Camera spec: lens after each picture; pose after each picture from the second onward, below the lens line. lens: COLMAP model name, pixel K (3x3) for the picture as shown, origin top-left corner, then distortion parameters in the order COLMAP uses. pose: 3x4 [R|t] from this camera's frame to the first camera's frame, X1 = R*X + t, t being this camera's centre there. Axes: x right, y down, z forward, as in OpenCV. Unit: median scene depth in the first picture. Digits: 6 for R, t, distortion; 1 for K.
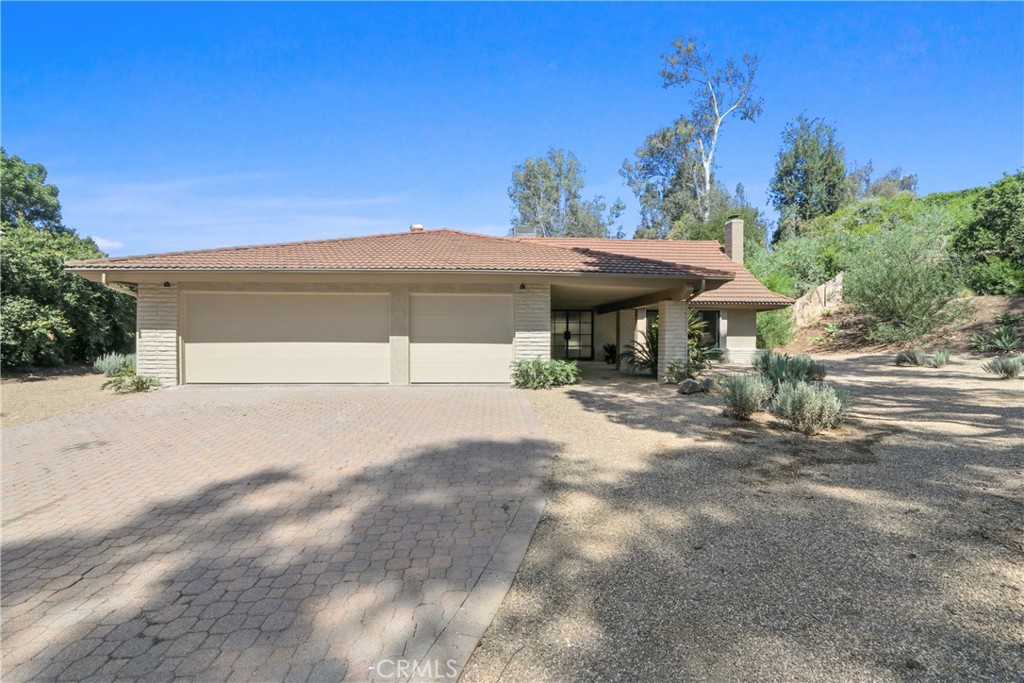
lens RADIAL K [[470.9, 0, 514.2], [0, 470.9, 337.9], [0, 0, 1]] dist [-0.019596, 0.004214]
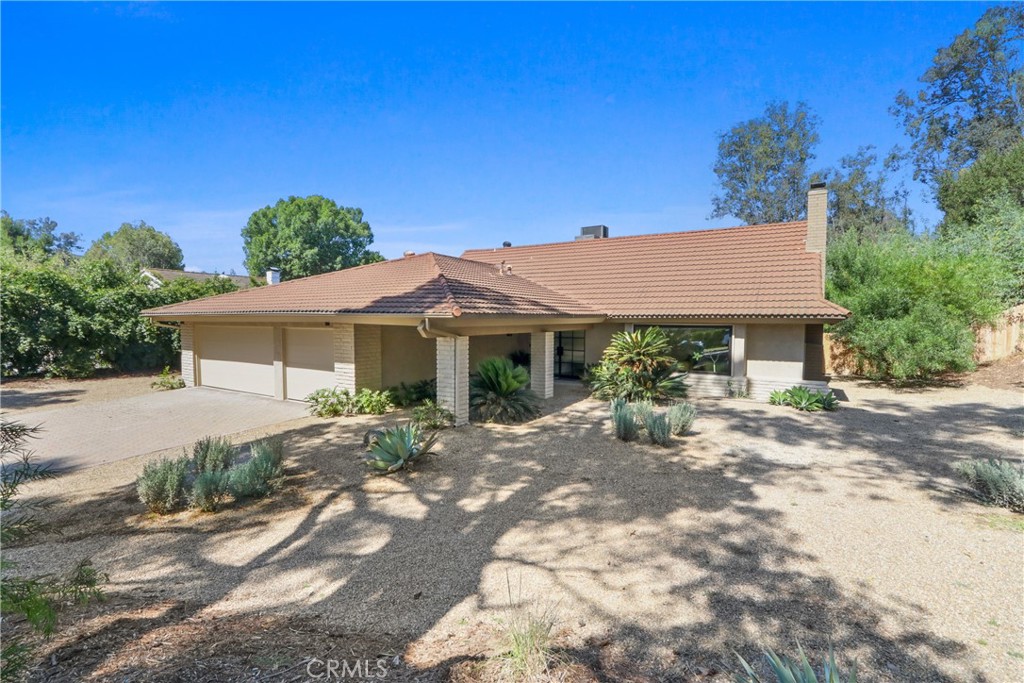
lens RADIAL K [[470.9, 0, 513.7], [0, 470.9, 343.5], [0, 0, 1]] dist [-0.019596, 0.004214]
pose [[0.823783, 0.026410, -0.566289, 0.586366], [-0.002483, 0.999073, 0.042981, -0.062995], [0.566899, -0.034001, 0.823085, 0.194077]]
